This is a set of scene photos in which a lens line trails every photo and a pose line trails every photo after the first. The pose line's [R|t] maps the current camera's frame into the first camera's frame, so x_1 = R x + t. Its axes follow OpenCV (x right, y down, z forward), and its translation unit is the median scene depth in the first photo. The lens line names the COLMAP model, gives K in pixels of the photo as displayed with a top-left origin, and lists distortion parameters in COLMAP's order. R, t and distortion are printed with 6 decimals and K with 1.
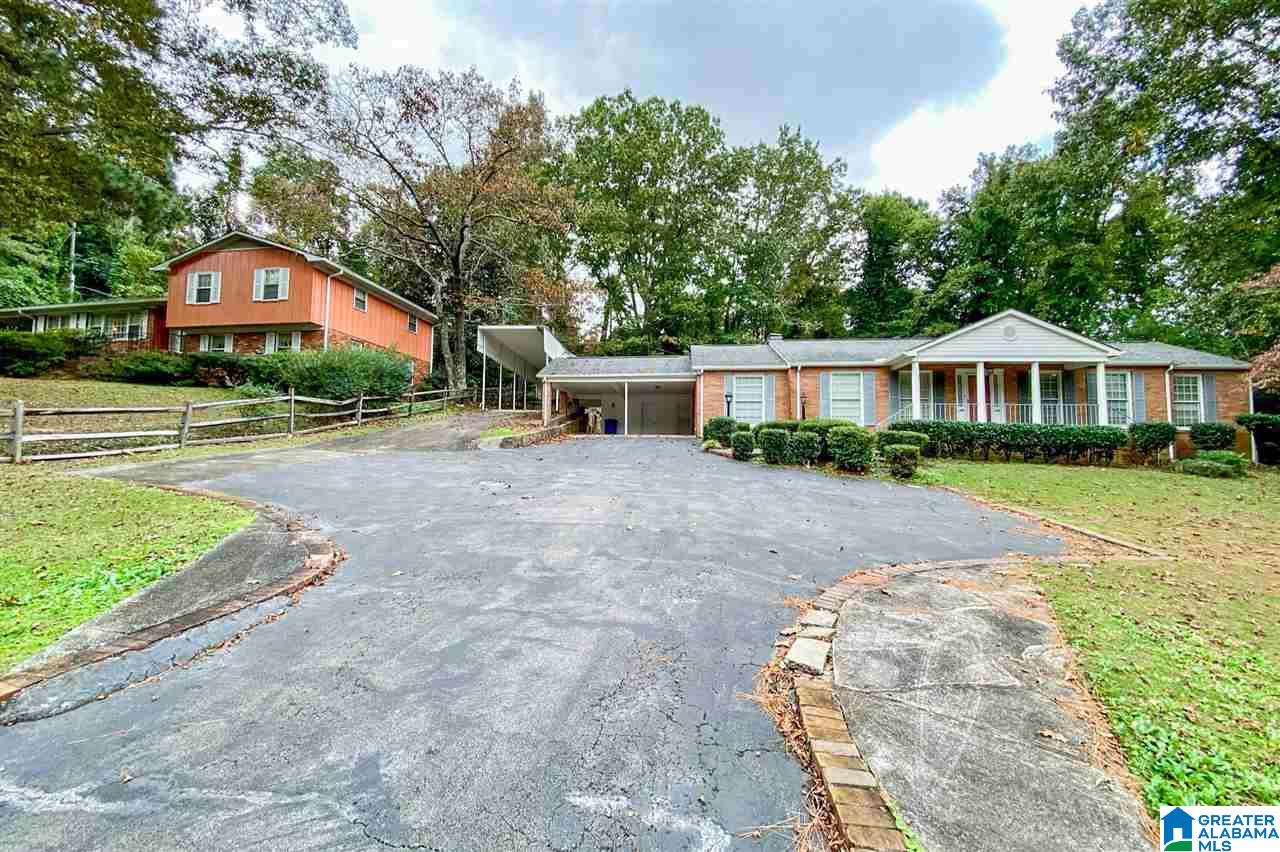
lens RADIAL K [[540.0, 0, 667.9], [0, 540.0, 423.6], [0, 0, 1]] dist [0.020661, -0.020847]
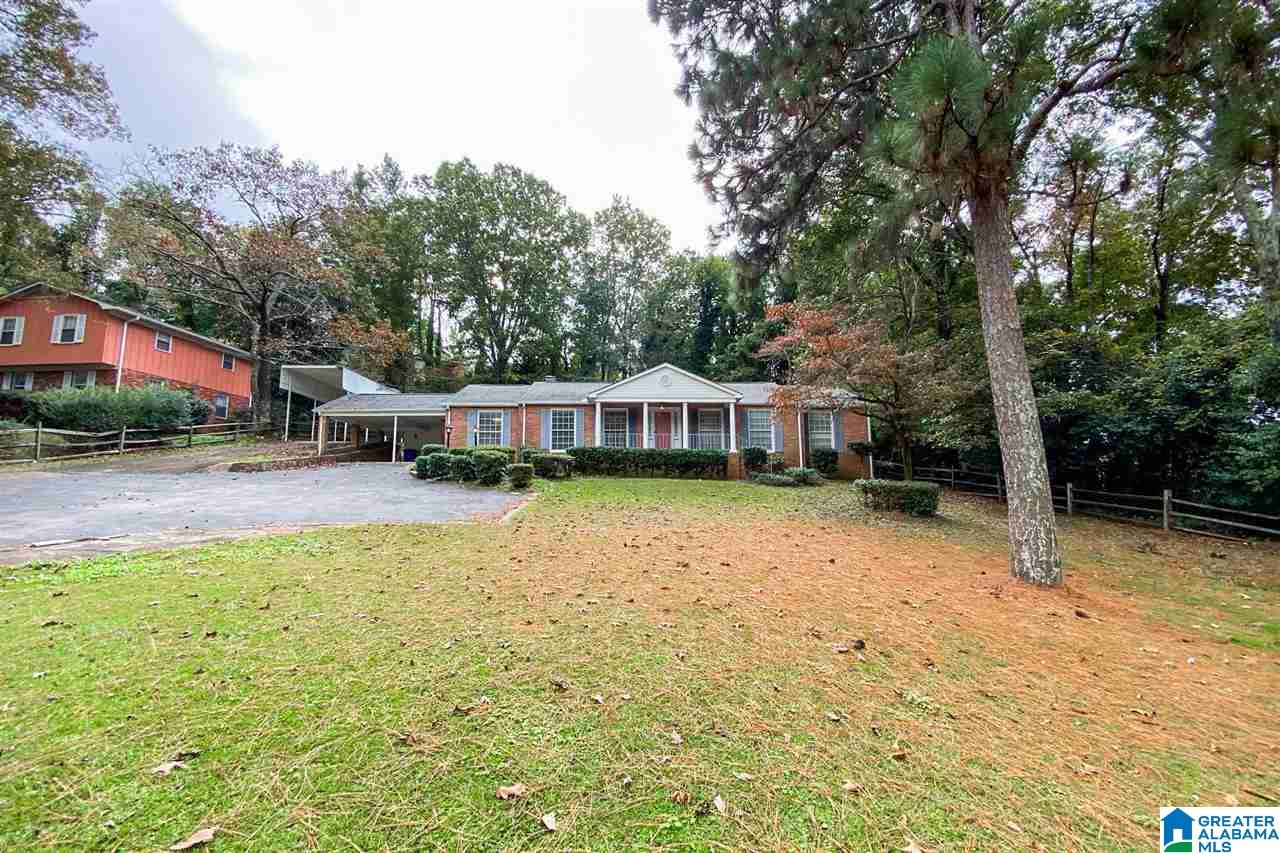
lens RADIAL K [[523.3, 0, 647.1], [0, 523.3, 425.1], [0, 0, 1]] dist [0.034508, -0.028346]
pose [[0.993665, -0.000423, 0.112378, 0.385176], [0.006955, 0.998307, -0.057745, 0.013003], [-0.112164, 0.058161, 0.991986, -0.219807]]
